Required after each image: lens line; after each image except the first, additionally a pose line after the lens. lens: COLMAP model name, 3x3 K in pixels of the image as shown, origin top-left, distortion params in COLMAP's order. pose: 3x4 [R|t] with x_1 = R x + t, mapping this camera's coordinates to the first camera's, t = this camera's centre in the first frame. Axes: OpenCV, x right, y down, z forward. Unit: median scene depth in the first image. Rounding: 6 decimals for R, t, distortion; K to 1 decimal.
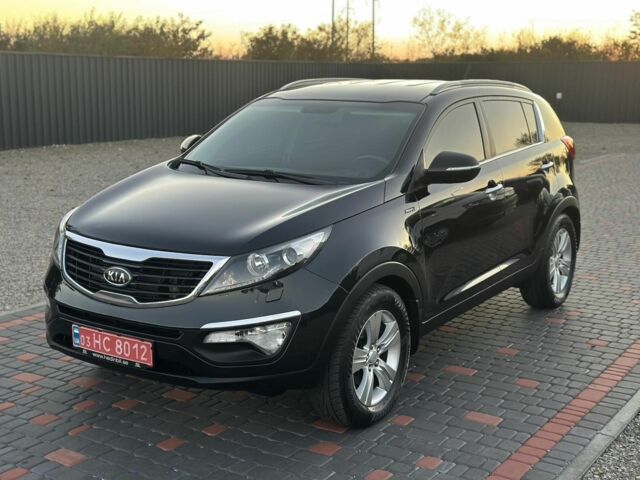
lens RADIAL K [[906.1, 0, 320.0], [0, 906.1, 240.0], [0, 0, 1]] dist [0.142602, -0.134285]
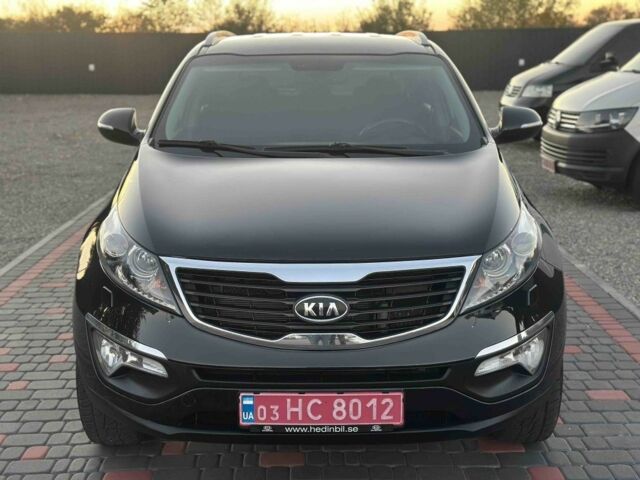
lens RADIAL K [[906.1, 0, 320.0], [0, 906.1, 240.0], [0, 0, 1]] dist [0.142602, -0.134285]
pose [[0.830147, -0.133959, 0.541212, -0.521125], [0.120278, 0.990879, 0.060769, -0.047178], [-0.544416, 0.014648, 0.838687, 0.381347]]
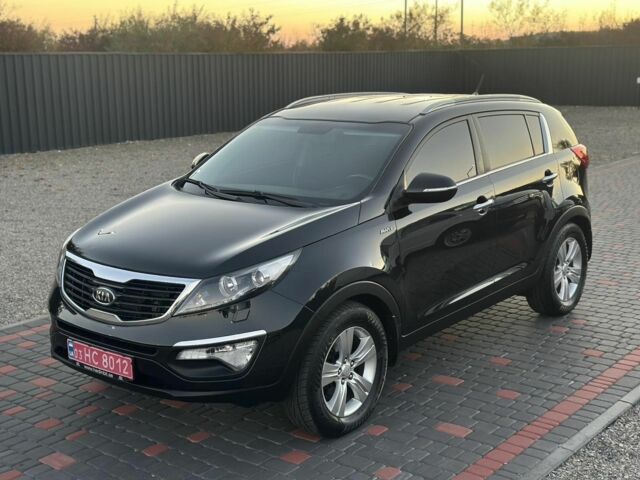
lens RADIAL K [[906.1, 0, 320.0], [0, 906.1, 240.0], [0, 0, 1]] dist [0.142602, -0.134285]
pose [[0.995448, -0.001378, -0.095295, 0.123773], [0.002964, 0.999859, 0.016501, -0.039513], [0.095259, -0.016709, 0.995312, -0.053311]]
